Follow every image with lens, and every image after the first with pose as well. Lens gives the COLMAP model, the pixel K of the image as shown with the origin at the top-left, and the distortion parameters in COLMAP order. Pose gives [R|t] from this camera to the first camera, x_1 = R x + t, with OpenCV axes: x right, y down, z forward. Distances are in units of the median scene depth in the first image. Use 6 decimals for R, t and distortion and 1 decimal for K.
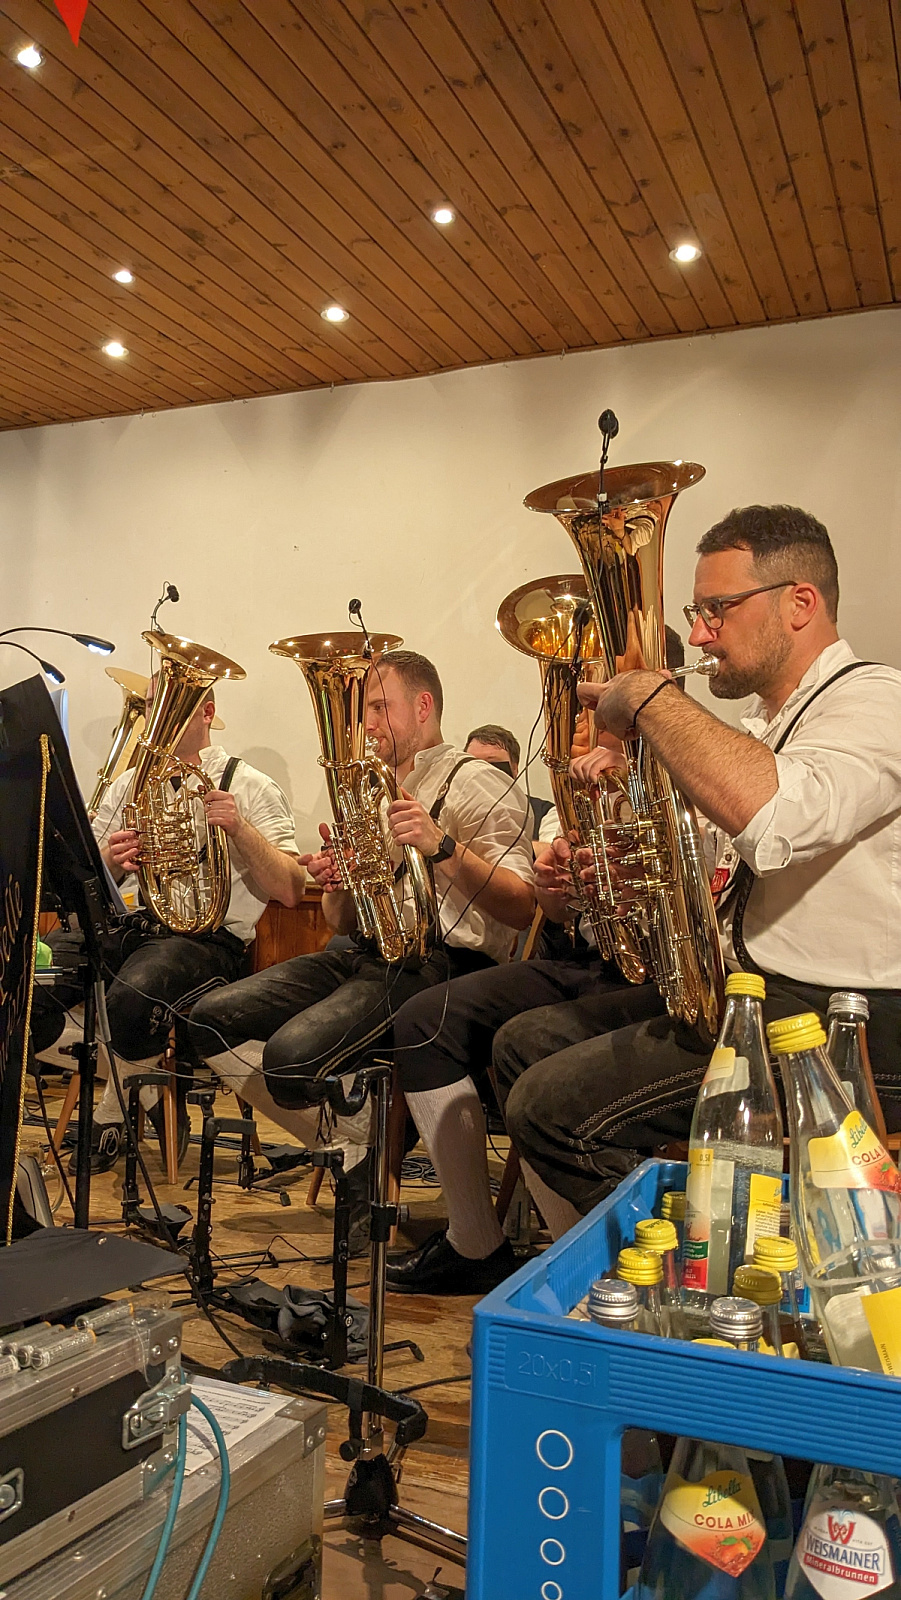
lens RADIAL K [[1267.7, 0, 441.1], [0, 1267.7, 792.0], [0, 0, 1]] dist [0.042713, -0.066022]
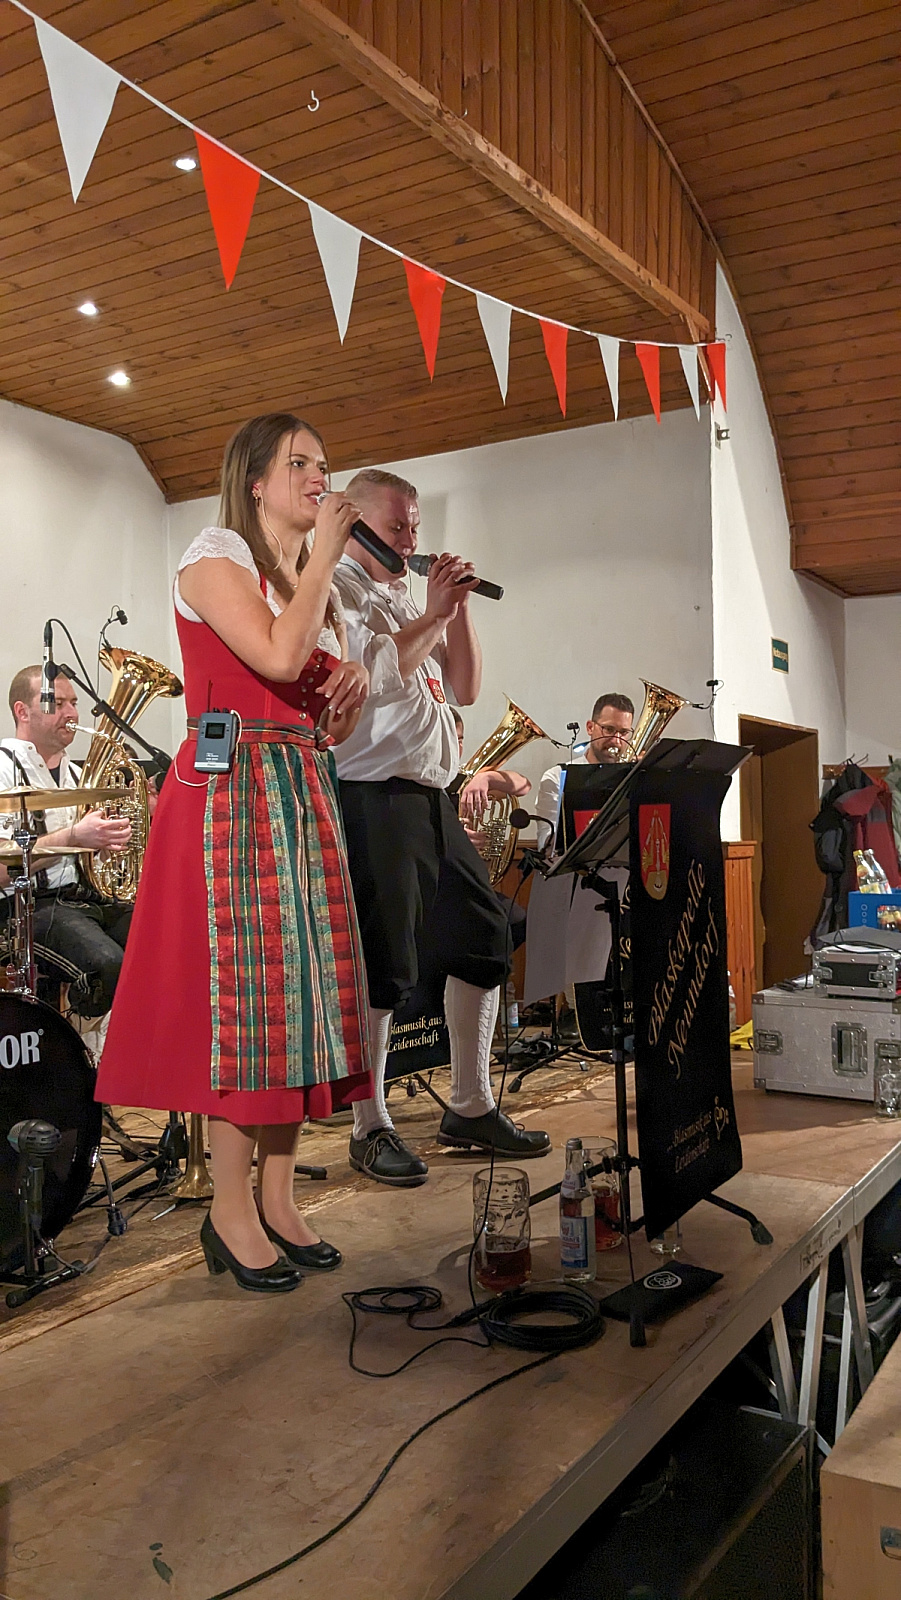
lens RADIAL K [[1274.5, 0, 457.3], [0, 1274.5, 838.4], [0, 0, 1]] dist [0.006132, -0.000864]
pose [[0.161812, -0.050555, 0.985526, -1.187779], [-0.045904, 0.997220, 0.058692, -0.035892], [-0.985753, -0.054737, 0.159042, 0.437632]]
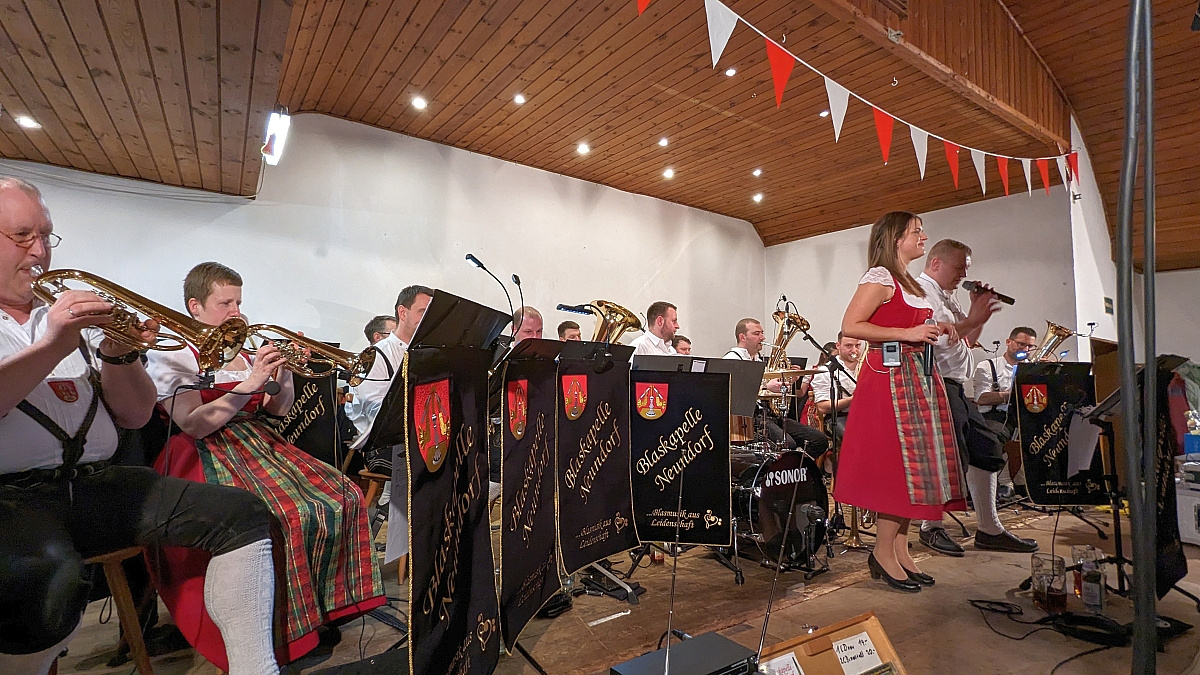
lens RADIAL K [[572.6, 0, 587.7], [0, 572.6, 337.6], [0, 0, 1]] dist [-0.000380, -0.001083]
pose [[0.545232, 0.038859, 0.837384, -1.346284], [-0.056314, 0.998366, -0.009663, -0.031004], [-0.836392, -0.041887, 0.546529, 0.589776]]
